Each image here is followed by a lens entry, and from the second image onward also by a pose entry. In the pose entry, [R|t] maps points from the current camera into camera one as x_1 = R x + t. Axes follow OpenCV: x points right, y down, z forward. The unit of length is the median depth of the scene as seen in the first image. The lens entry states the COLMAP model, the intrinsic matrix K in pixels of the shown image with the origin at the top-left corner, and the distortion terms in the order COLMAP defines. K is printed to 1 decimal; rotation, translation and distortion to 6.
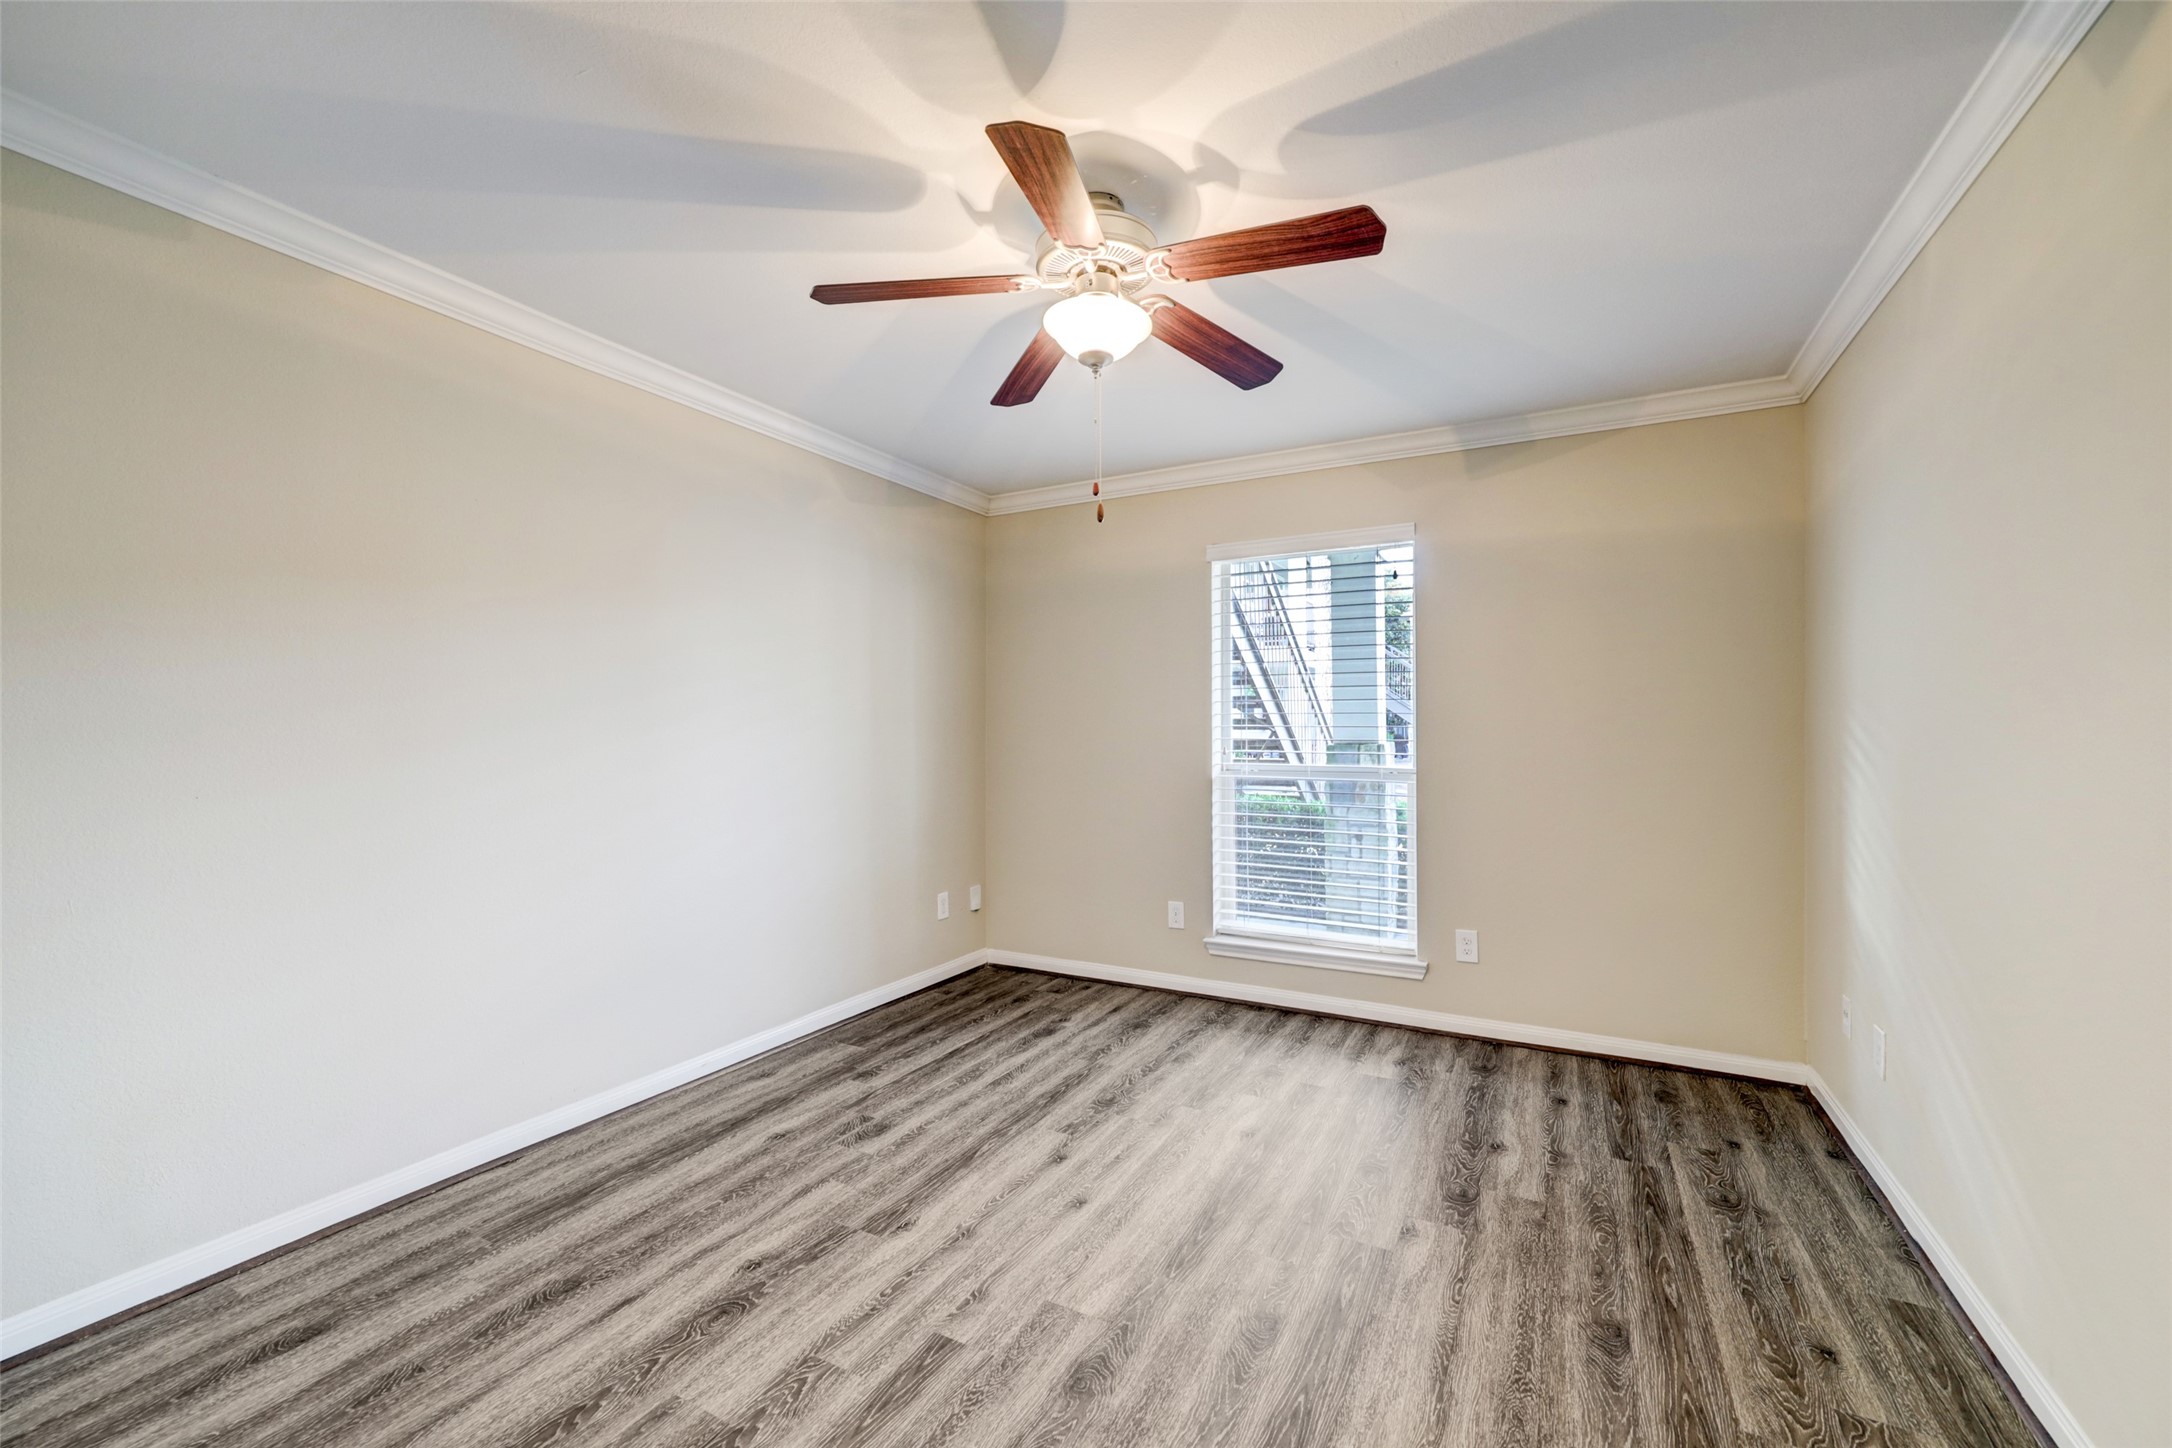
lens RADIAL K [[893.1, 0, 1088.8], [0, 893.1, 729.4], [0, 0, 1]] dist [0.000932, 0.000285]
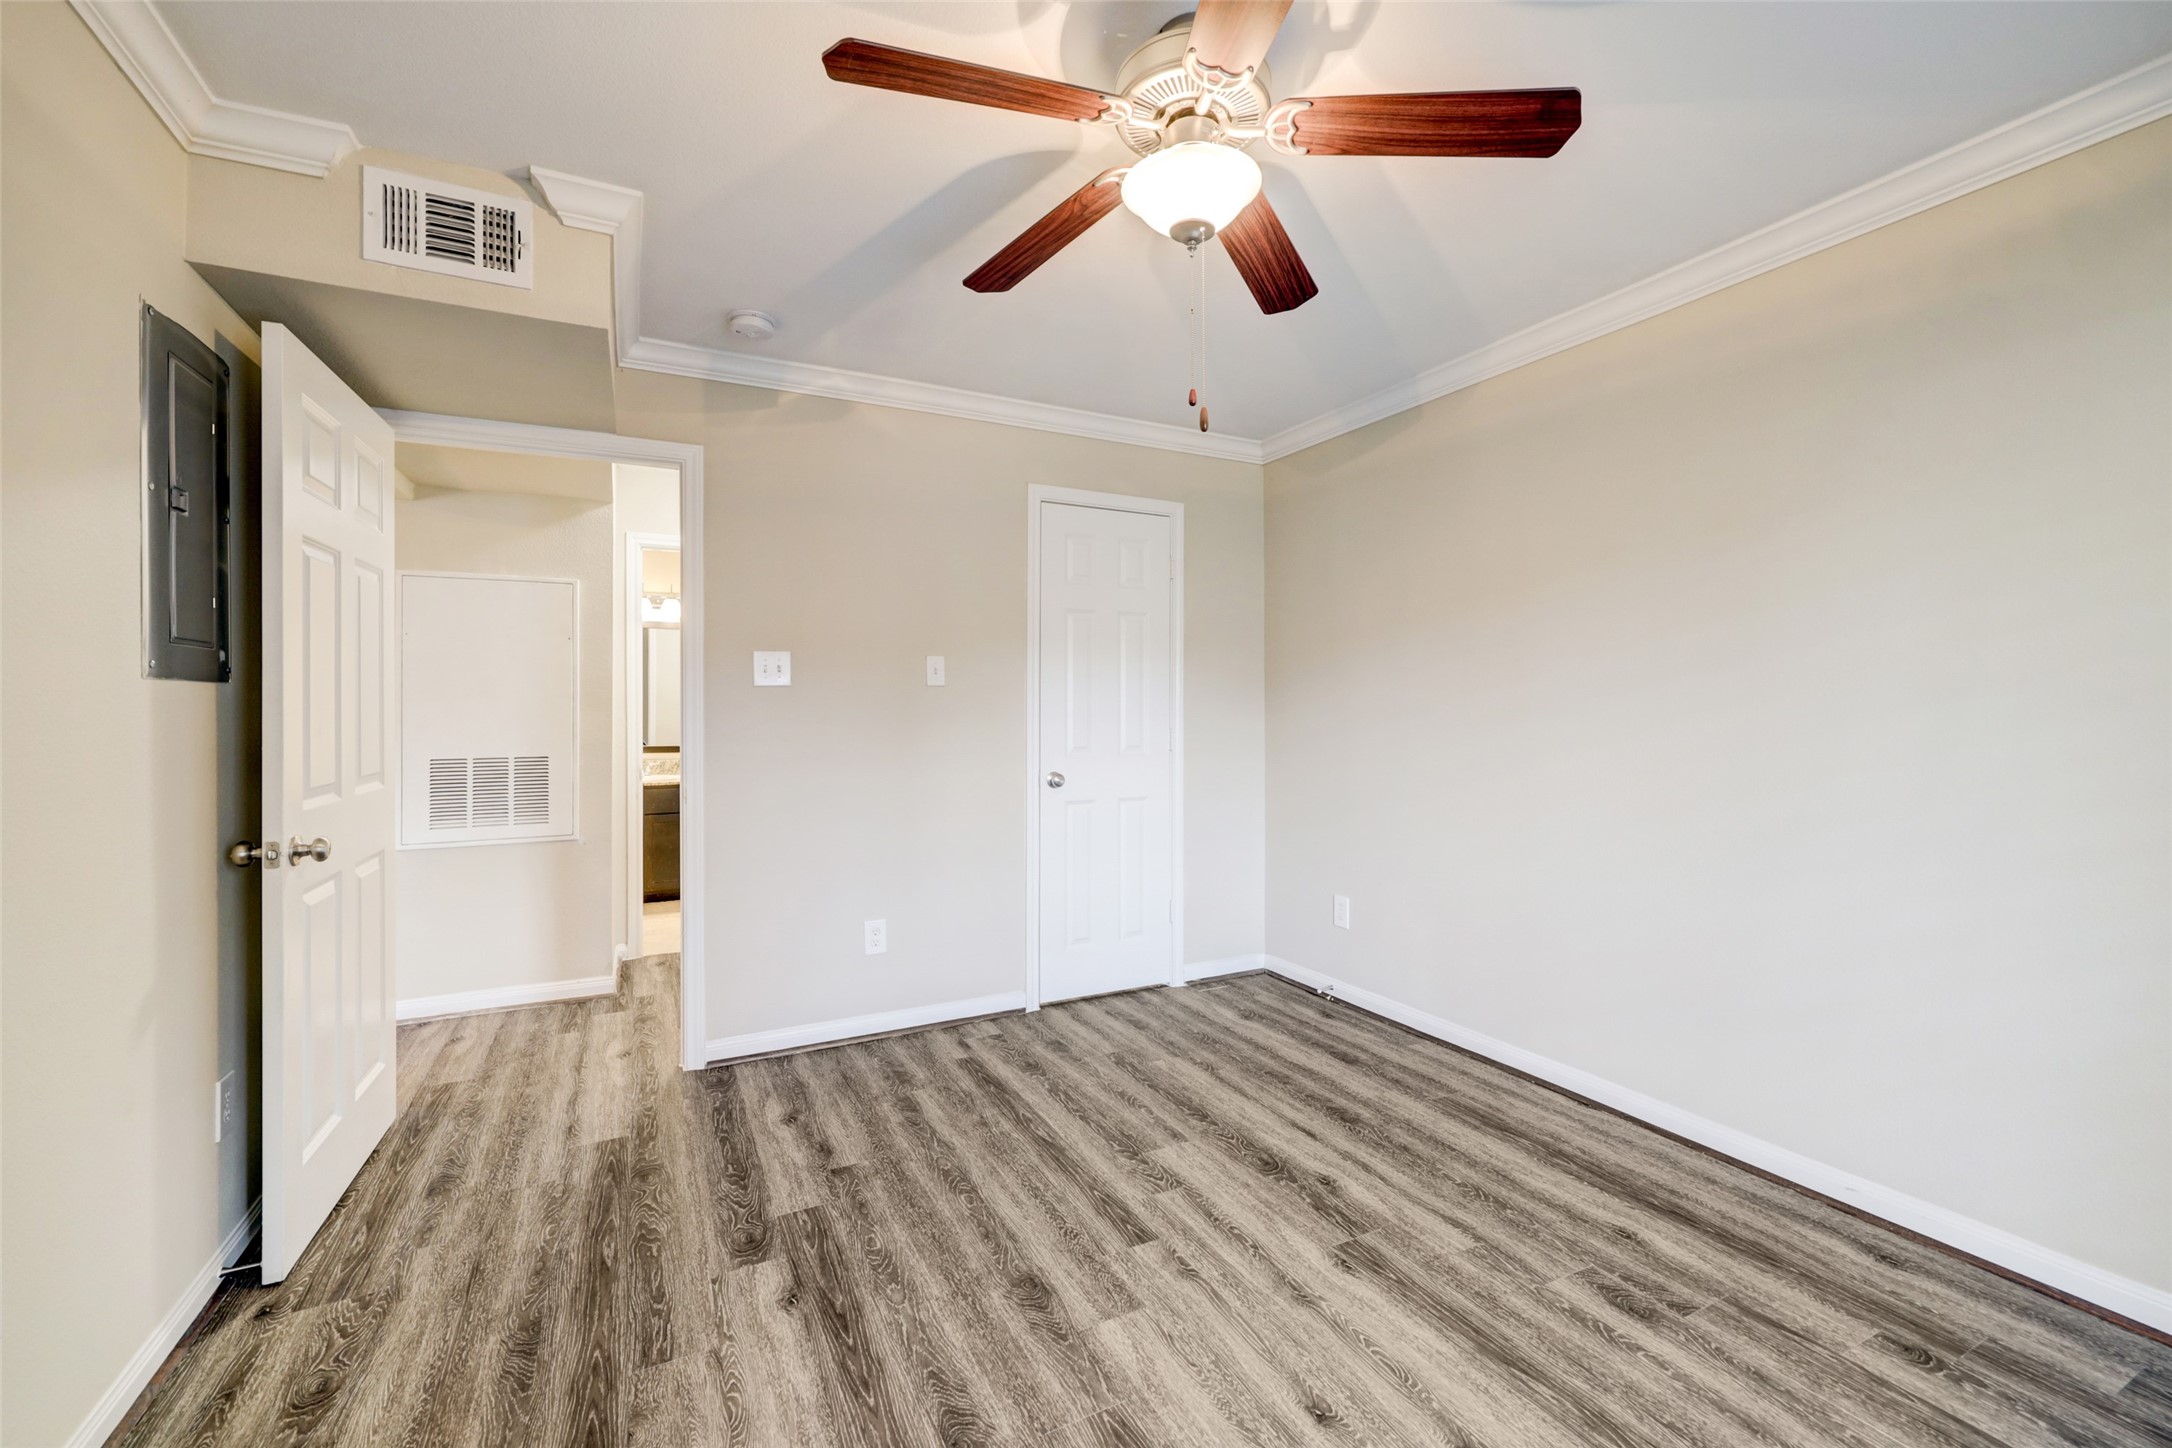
lens RADIAL K [[893.1, 0, 1087.3], [0, 893.1, 710.5], [0, 0, 1]] dist [0.000932, 0.000285]
pose [[-0.576746, 0.005912, -0.816902, 0.653853], [0.008693, 0.999962, 0.001099, 0.003097], [0.816877, -0.006468, -0.576775, 1.291191]]
